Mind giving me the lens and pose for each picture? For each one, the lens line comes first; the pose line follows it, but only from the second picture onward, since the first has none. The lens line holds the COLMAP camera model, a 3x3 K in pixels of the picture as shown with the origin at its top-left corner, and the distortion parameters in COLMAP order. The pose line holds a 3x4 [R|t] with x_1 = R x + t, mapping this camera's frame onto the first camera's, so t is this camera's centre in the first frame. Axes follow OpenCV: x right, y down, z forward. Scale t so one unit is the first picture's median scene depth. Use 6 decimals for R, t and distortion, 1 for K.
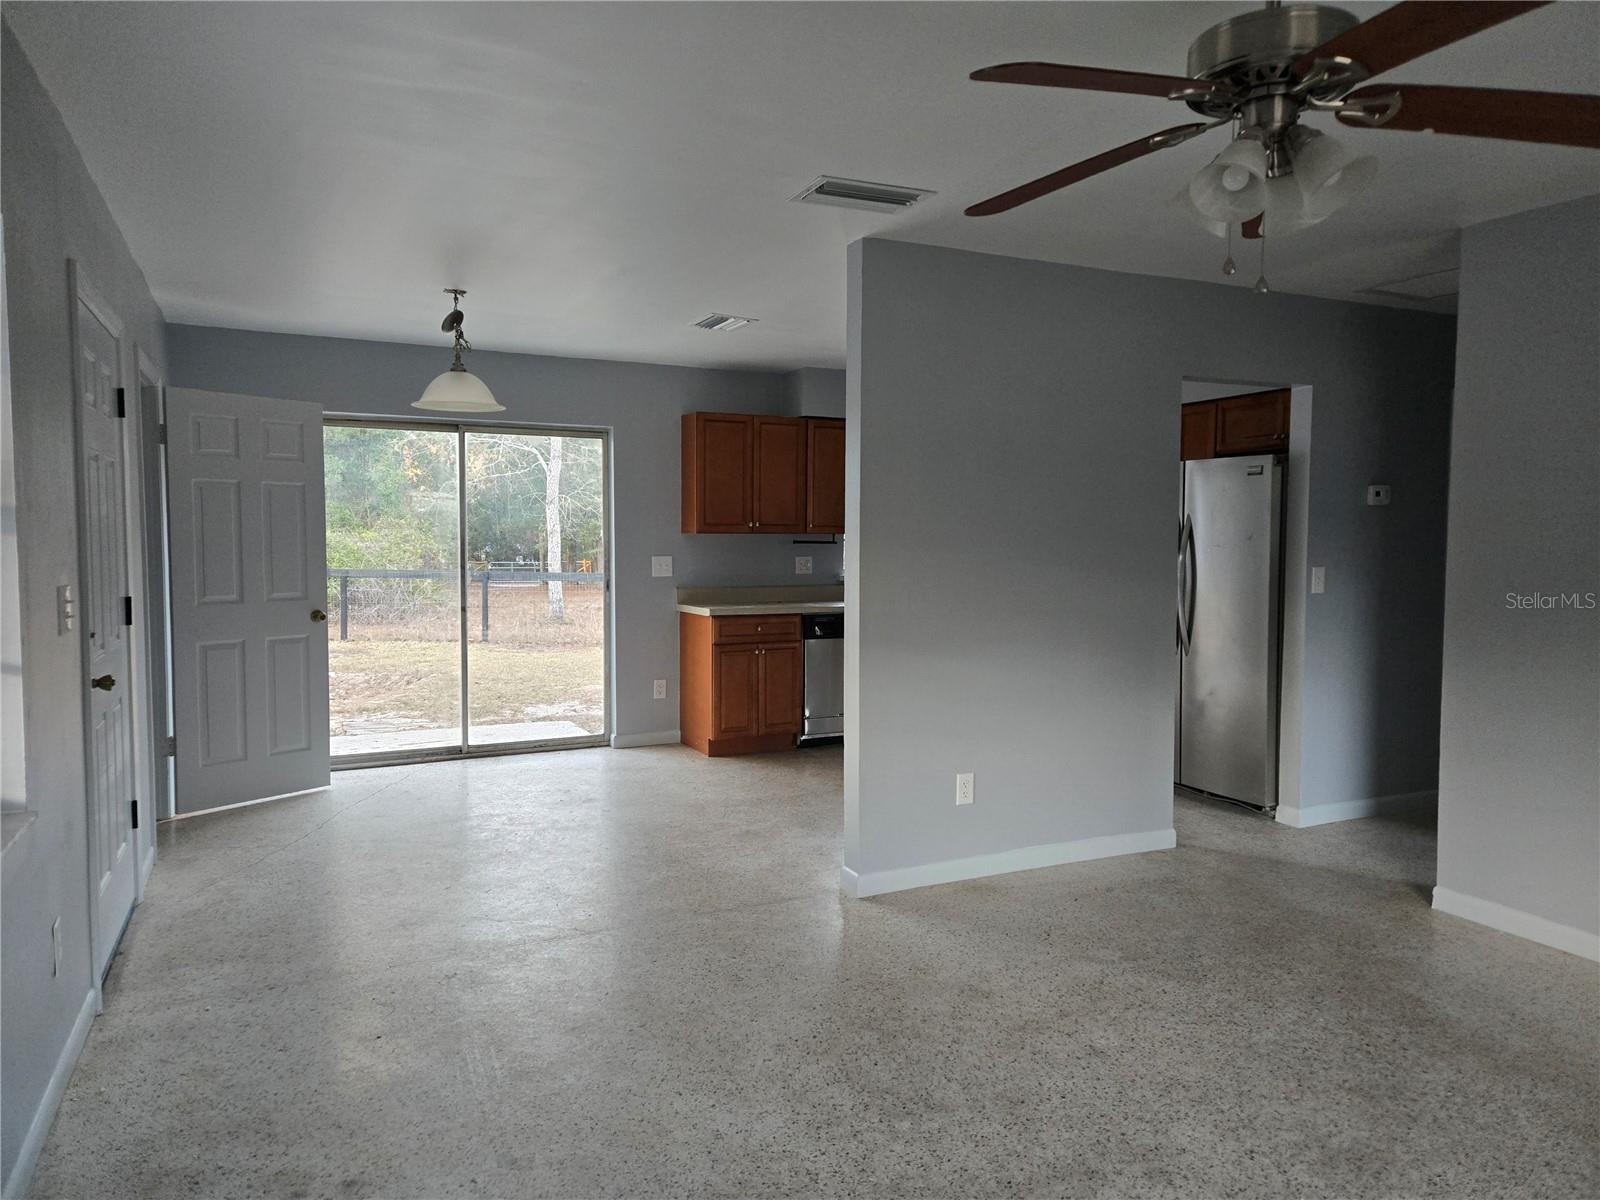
lens RADIAL K [[1079.2, 0, 809.8], [0, 1079.2, 583.2], [0, 0, 1]] dist [0.080275, -0.065083]
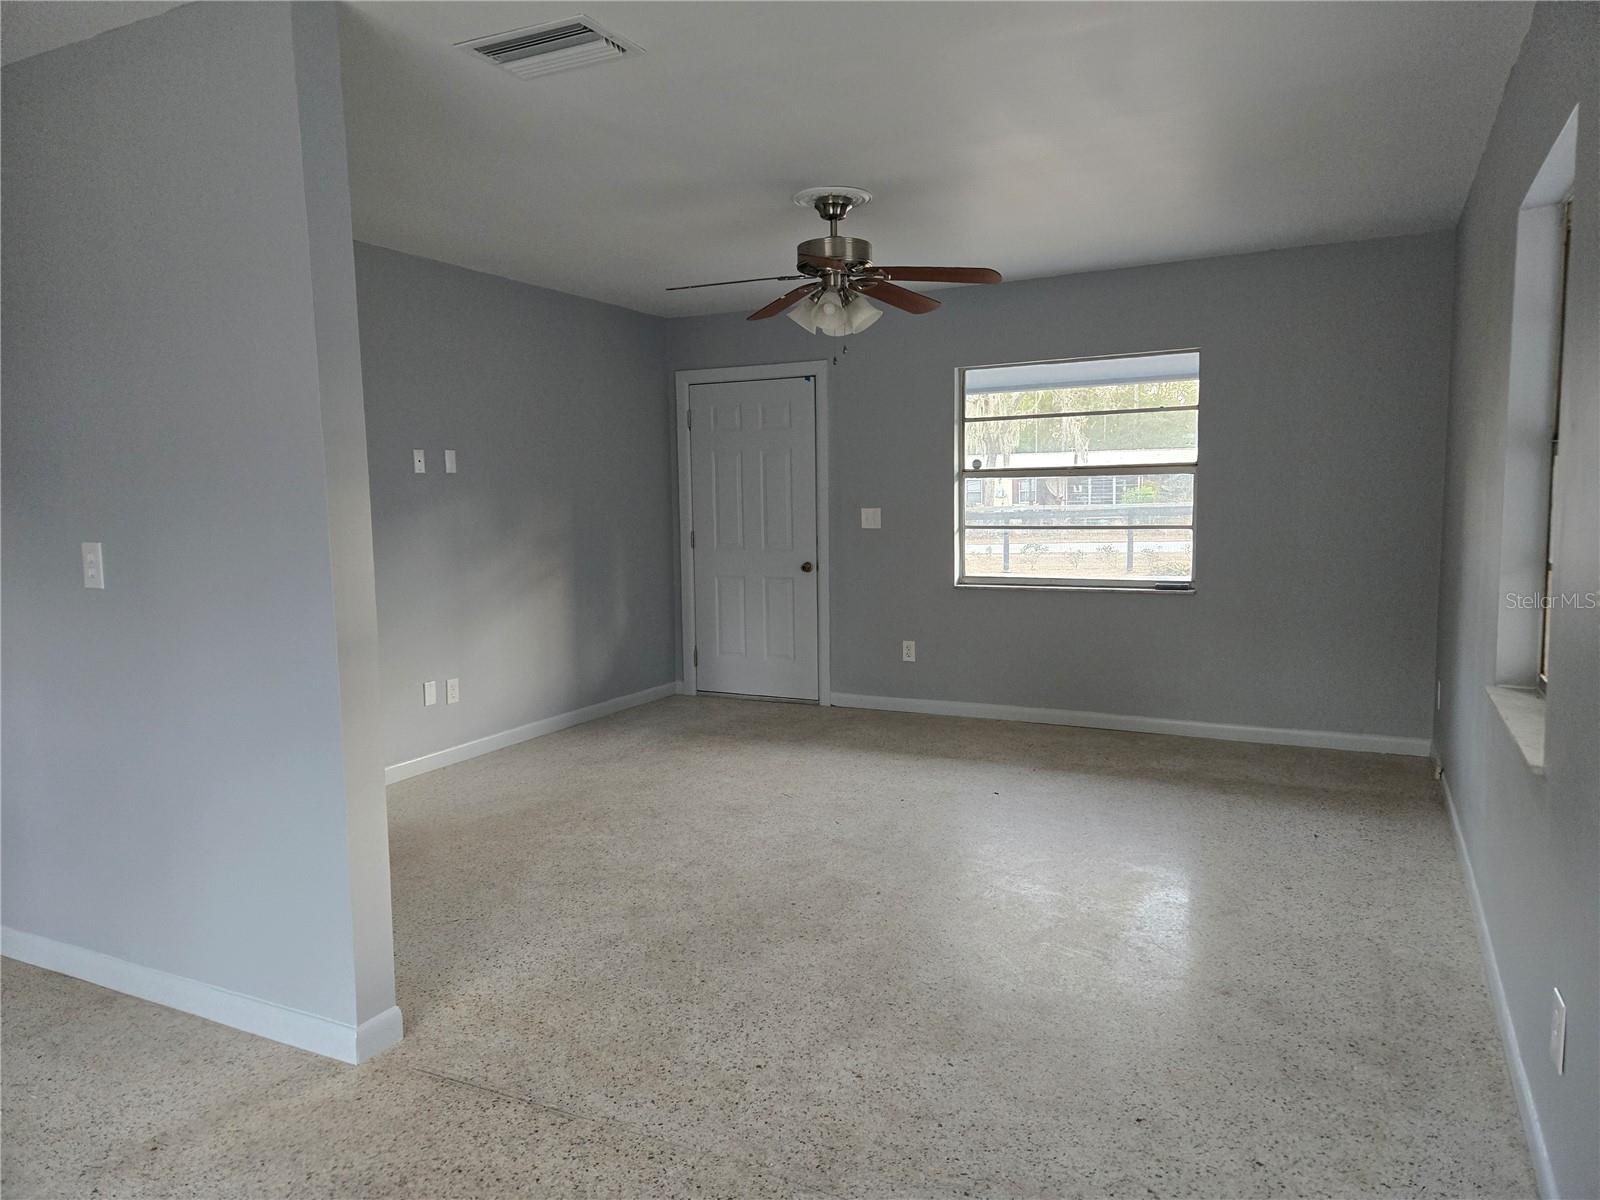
lens RADIAL K [[1066.0, 0, 801.7], [0, 1066.0, 592.3], [0, 0, 1]] dist [0.075881, -0.058866]
pose [[-0.605702, -0.070821, 0.792534, -0.456053], [0.052057, 0.990370, 0.128285, -0.037410], [-0.793987, 0.118959, -0.596182, 0.880885]]
